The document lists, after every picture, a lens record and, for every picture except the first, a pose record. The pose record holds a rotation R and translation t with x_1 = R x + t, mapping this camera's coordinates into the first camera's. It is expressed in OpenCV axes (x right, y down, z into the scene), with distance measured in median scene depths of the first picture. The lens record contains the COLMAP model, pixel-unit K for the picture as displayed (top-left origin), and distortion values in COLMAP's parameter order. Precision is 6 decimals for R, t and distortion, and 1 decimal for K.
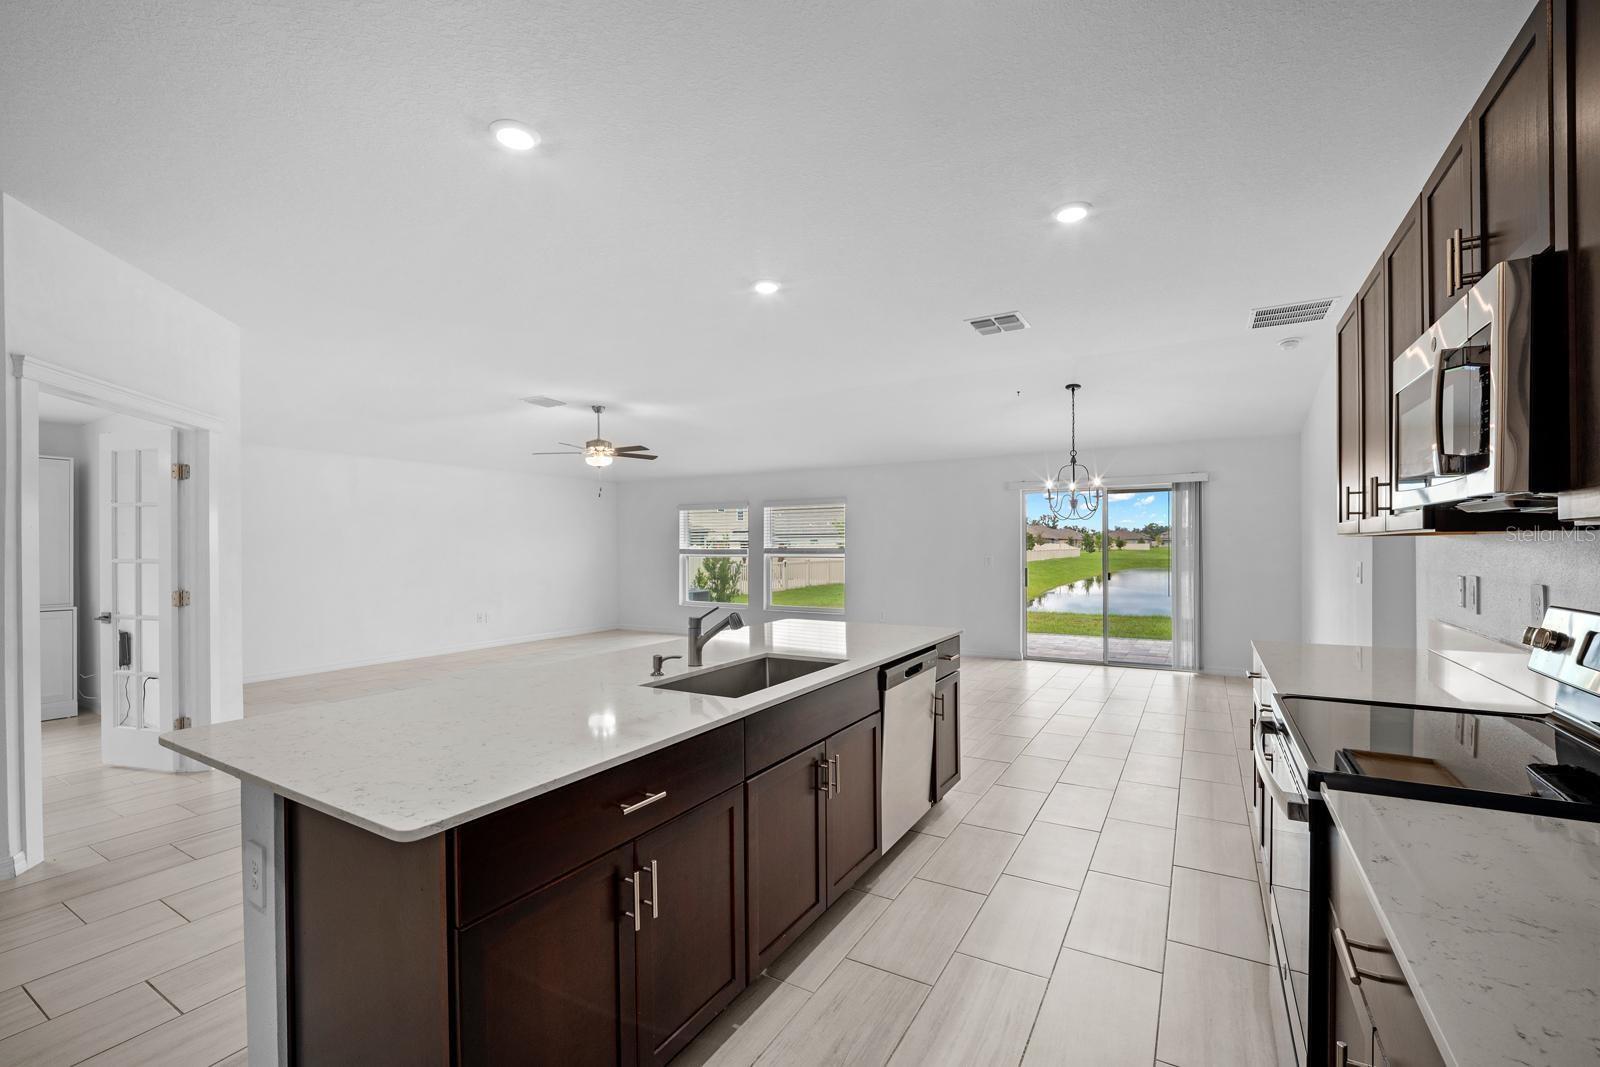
lens RADIAL K [[679.0, 0, 807.1], [0, 679.0, 544.9], [0, 0, 1]] dist [-0.014857, 0.000385]
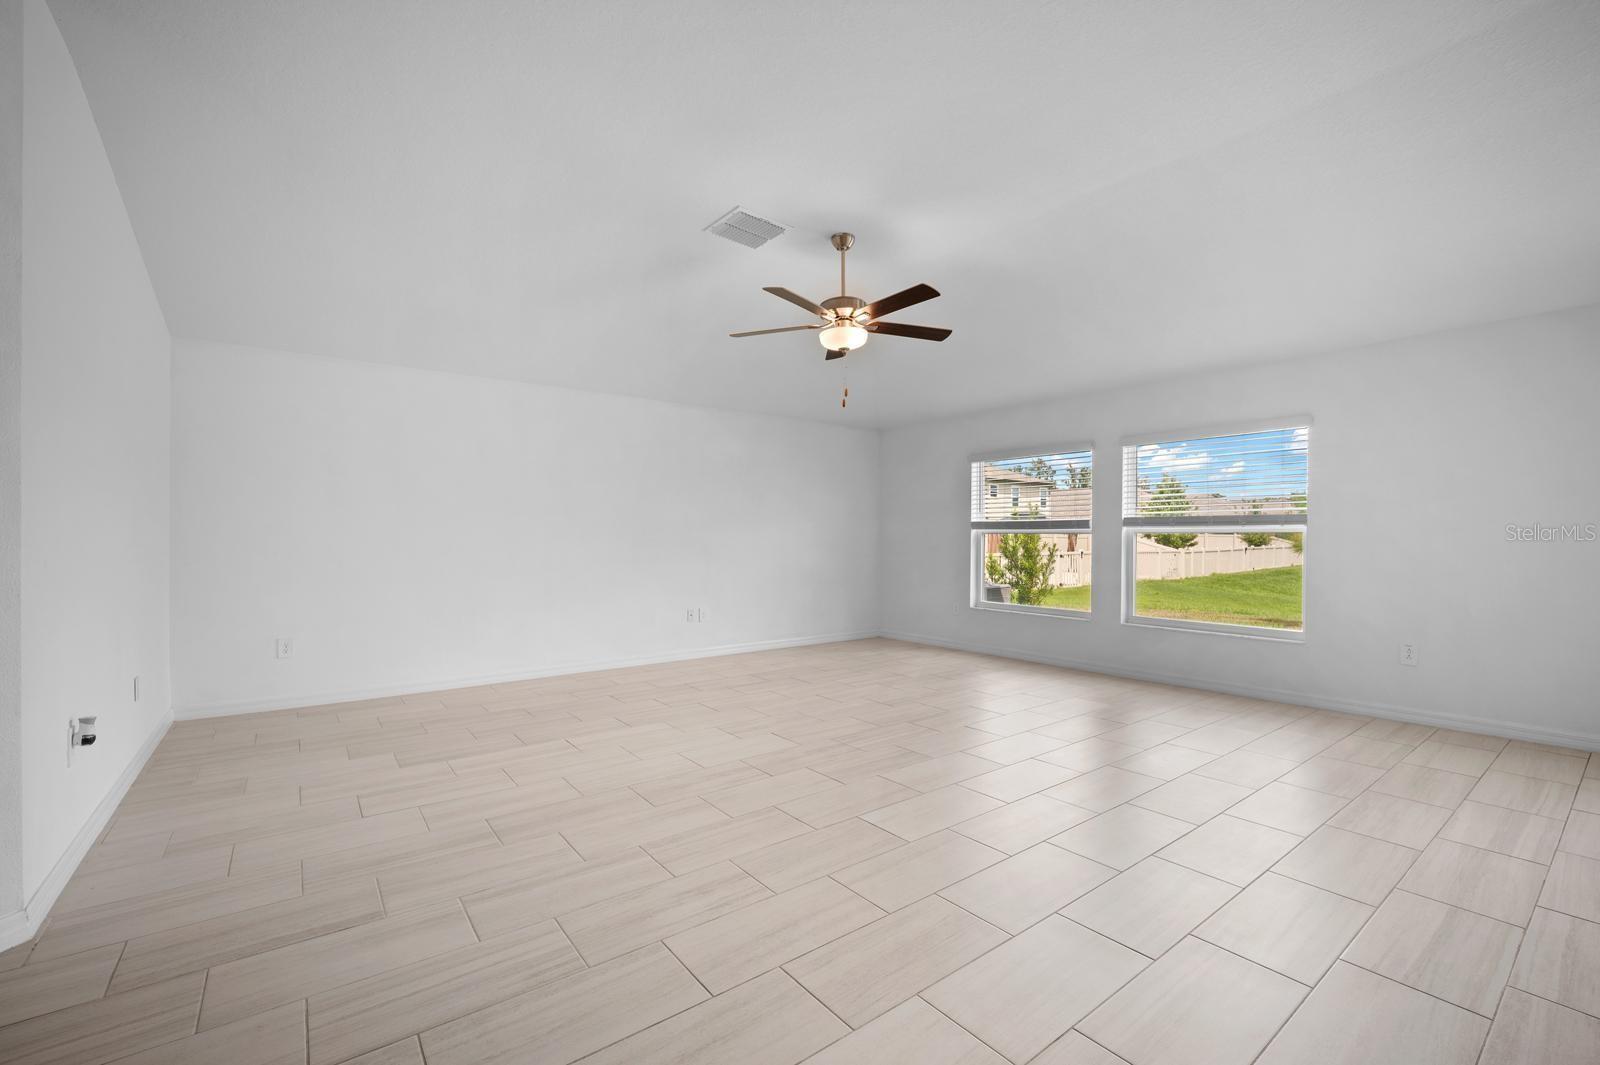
lens RADIAL K [[679.0, 0, 798.0], [0, 679.0, 533.5], [0, 0, 1]] dist [-0.014857, 0.000385]
pose [[0.922198, 0.001391, -0.386716, -0.095056], [-0.004038, 0.999974, -0.006031, 0.023687], [0.386698, 0.007123, 0.922179, 0.353183]]
